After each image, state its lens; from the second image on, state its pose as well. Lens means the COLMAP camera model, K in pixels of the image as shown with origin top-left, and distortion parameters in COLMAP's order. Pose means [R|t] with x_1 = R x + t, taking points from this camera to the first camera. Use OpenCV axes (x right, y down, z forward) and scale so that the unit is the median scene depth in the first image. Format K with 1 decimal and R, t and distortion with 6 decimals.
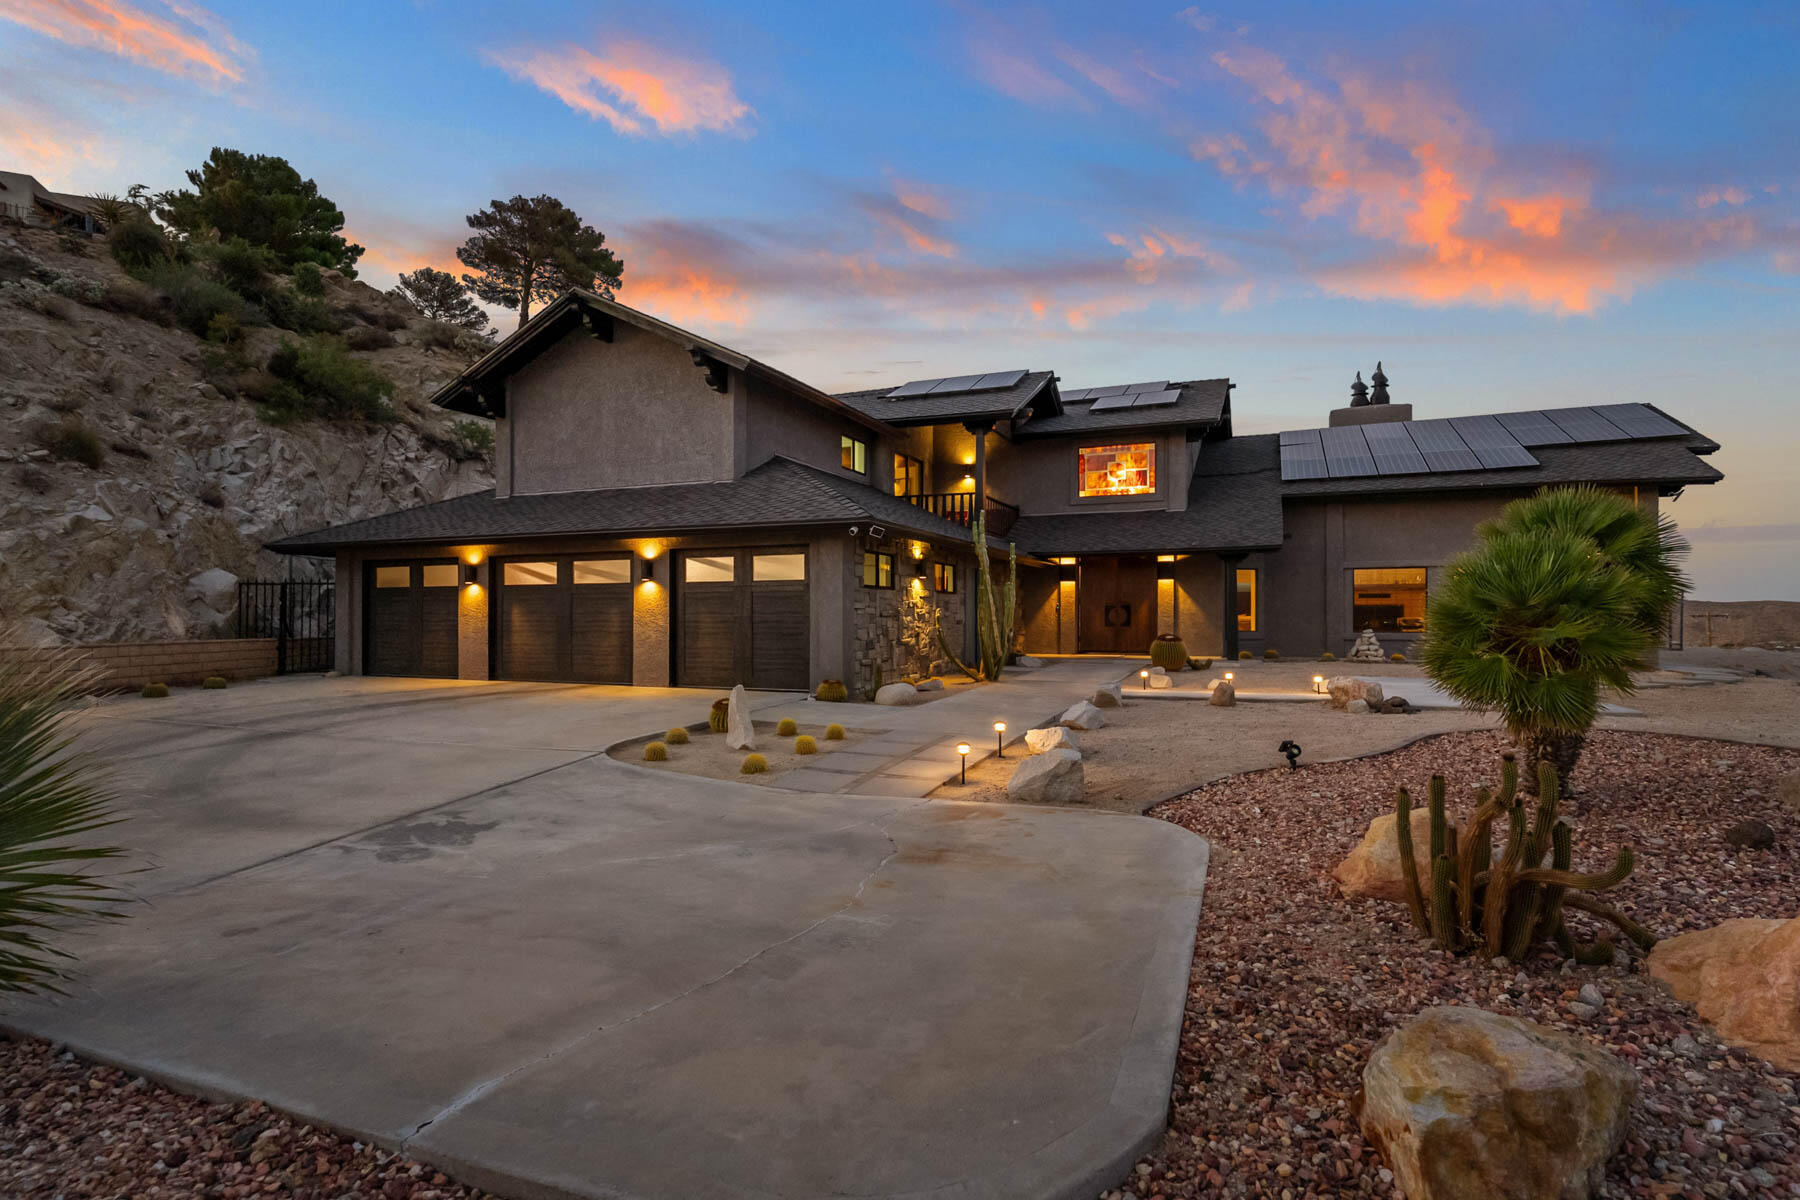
lens RADIAL K [[875.0, 0, 904.5], [0, 875.0, 606.2], [0, 0, 1]] dist [-0.001886, 0.000731]
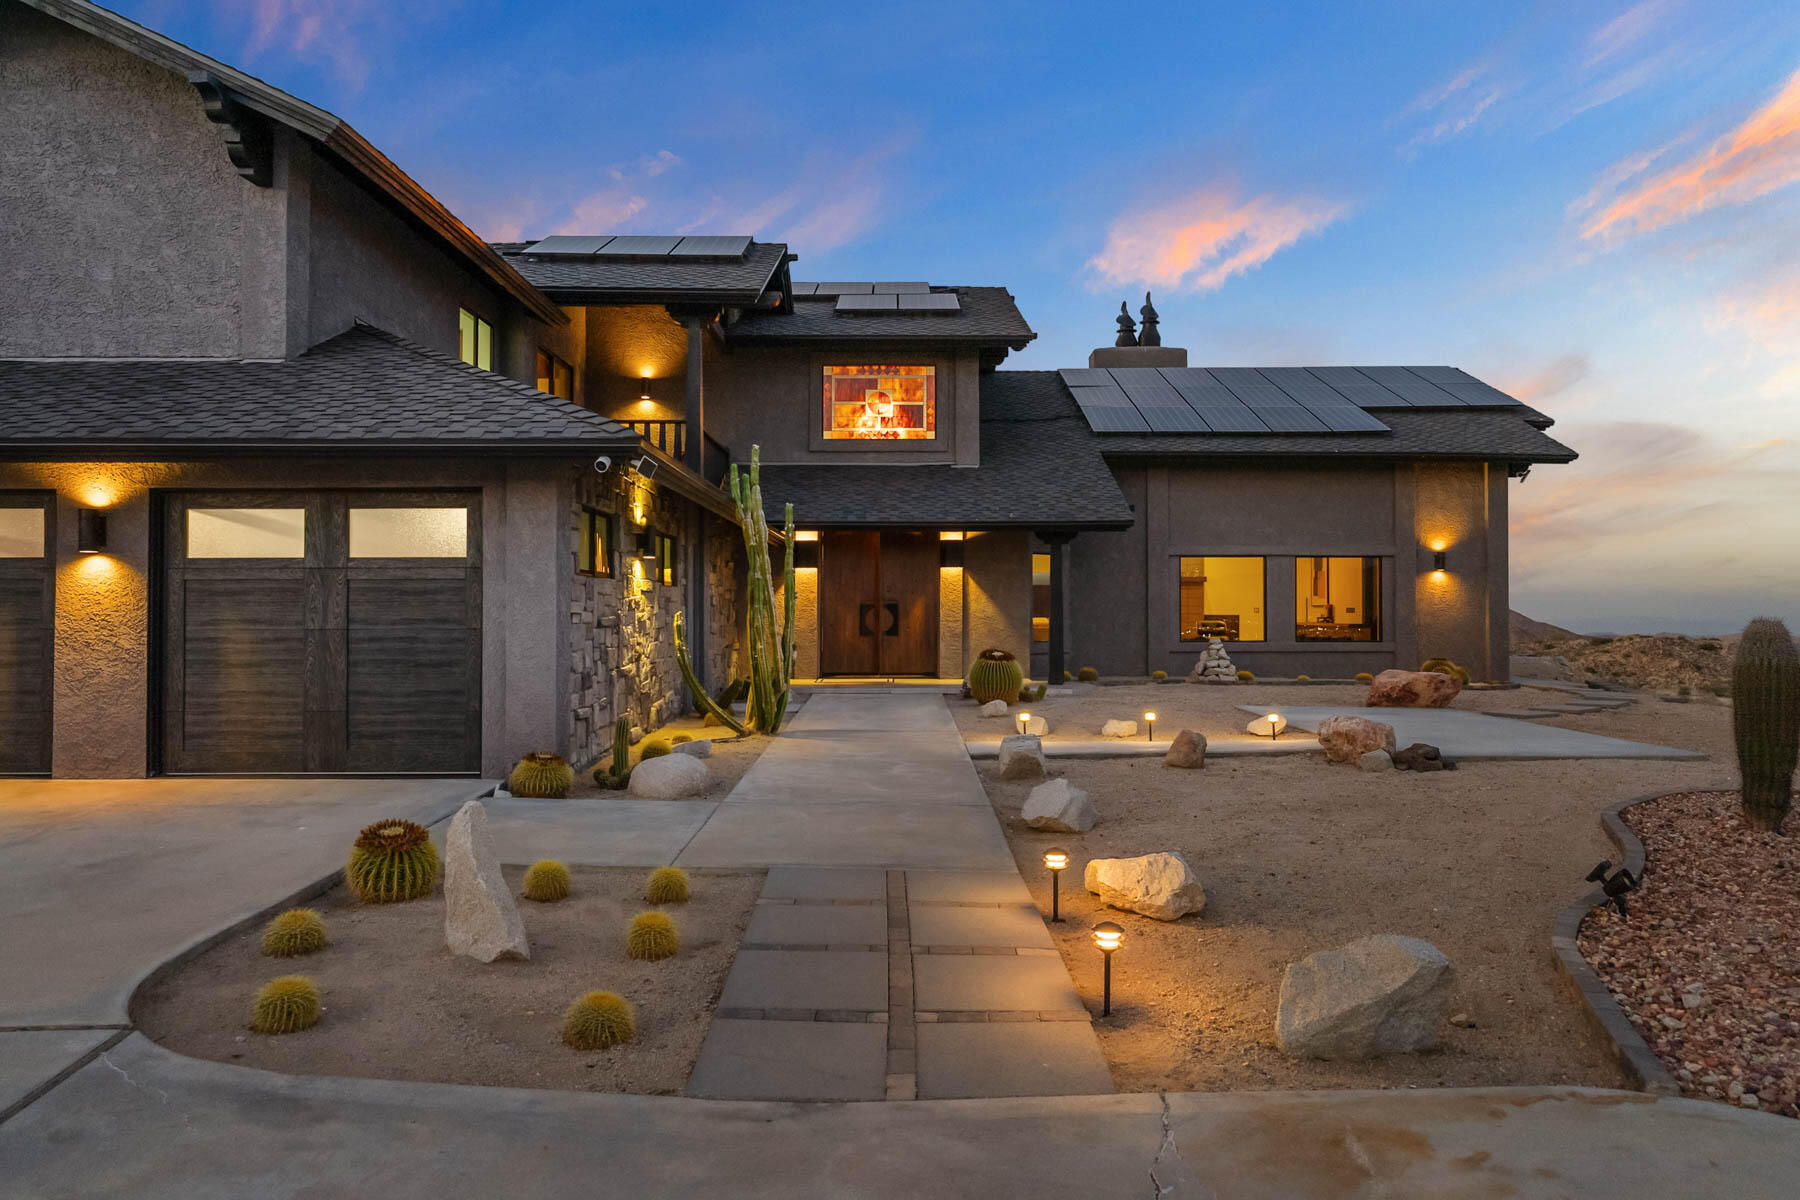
lens RADIAL K [[1176.6, 0, 896.6], [0, 1176.6, 592.0], [0, 0, 1]] dist [-0.004308, 0.002629]
pose [[0.922639, 0.006693, 0.385606, -0.123851], [-0.004122, 0.999963, -0.007493, -0.004826], [-0.385642, 0.005324, 0.922633, 0.221855]]
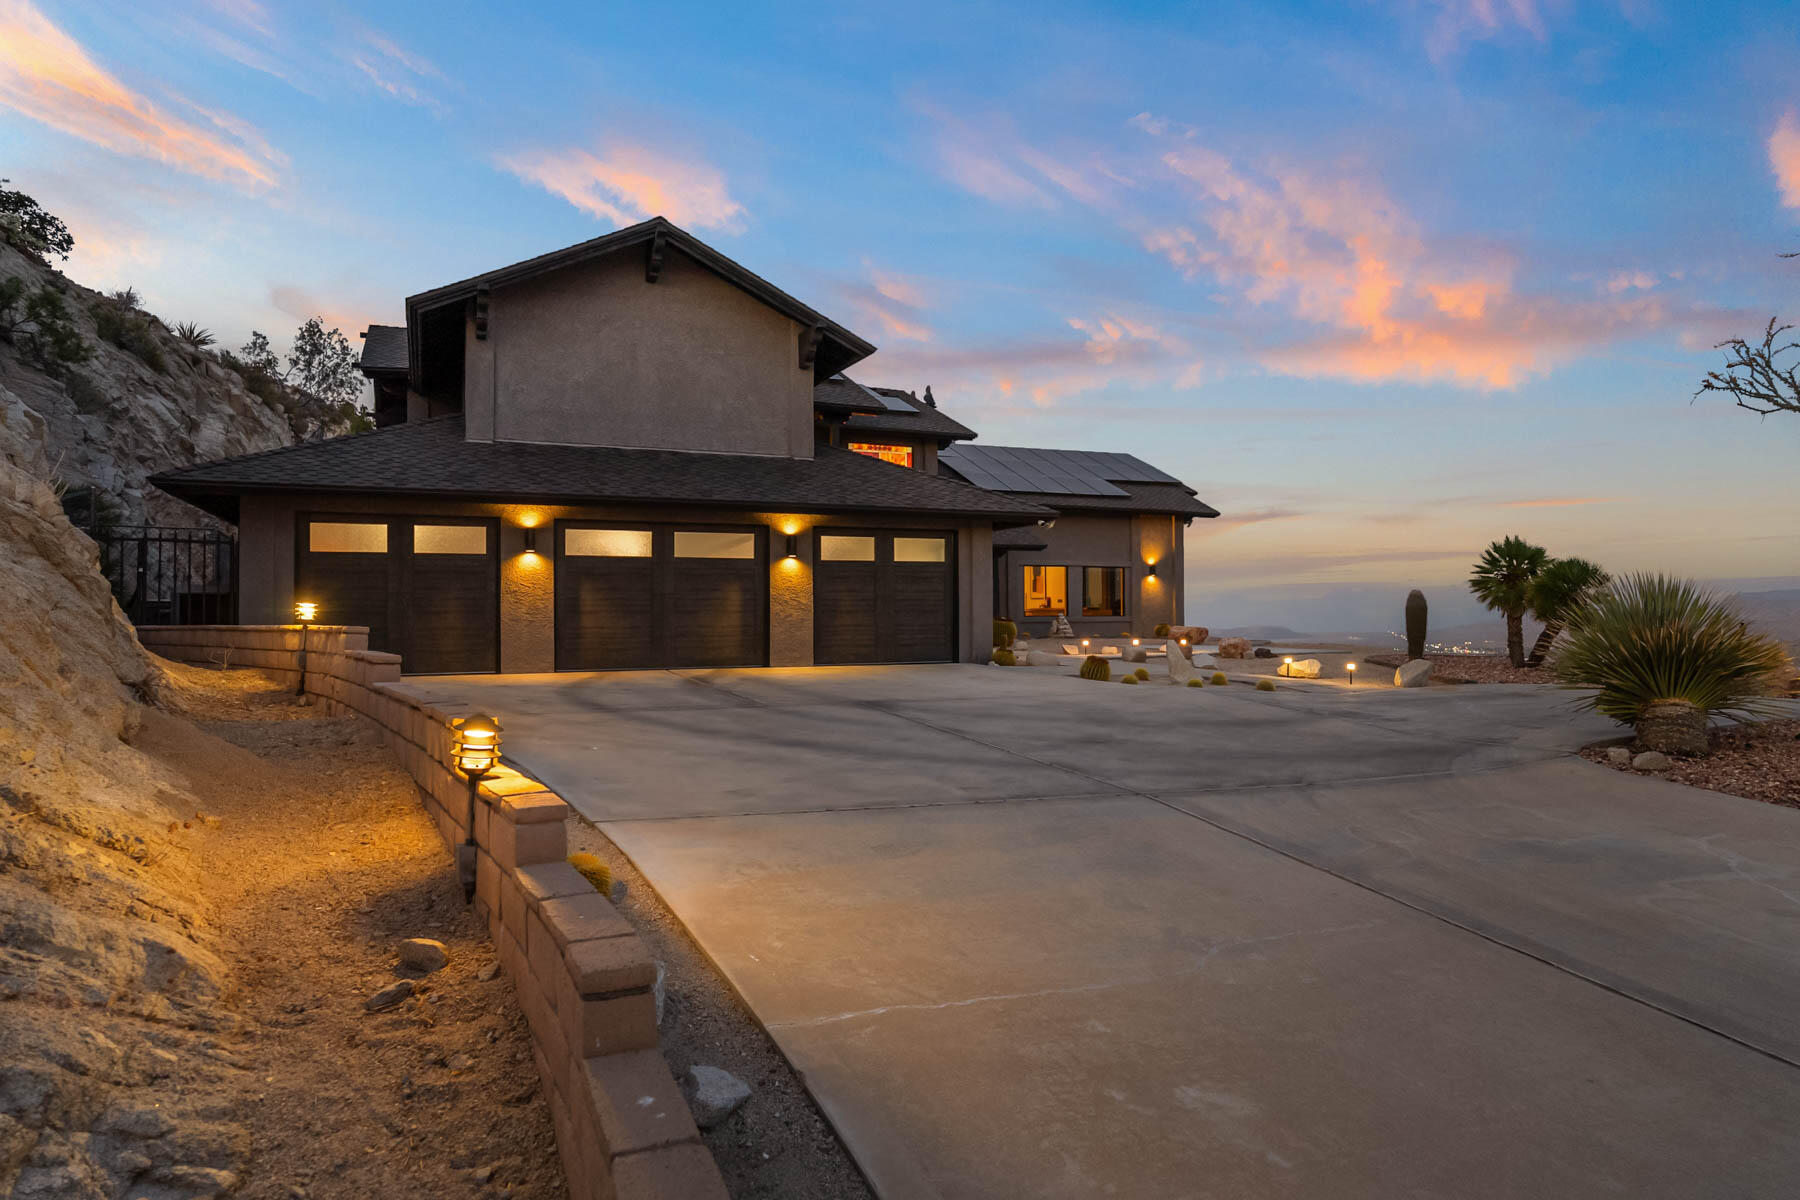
lens RADIAL K [[1105.4, 0, 900.0], [0, 1105.4, 600.0], [0, 0, 1]] dist [-0.000448, -0.000081]
pose [[0.683645, 0.007209, 0.729779, -0.993716], [-0.003173, 0.999971, -0.006905, 0.023778], [-0.729808, 0.002405, 0.683648, 0.065788]]
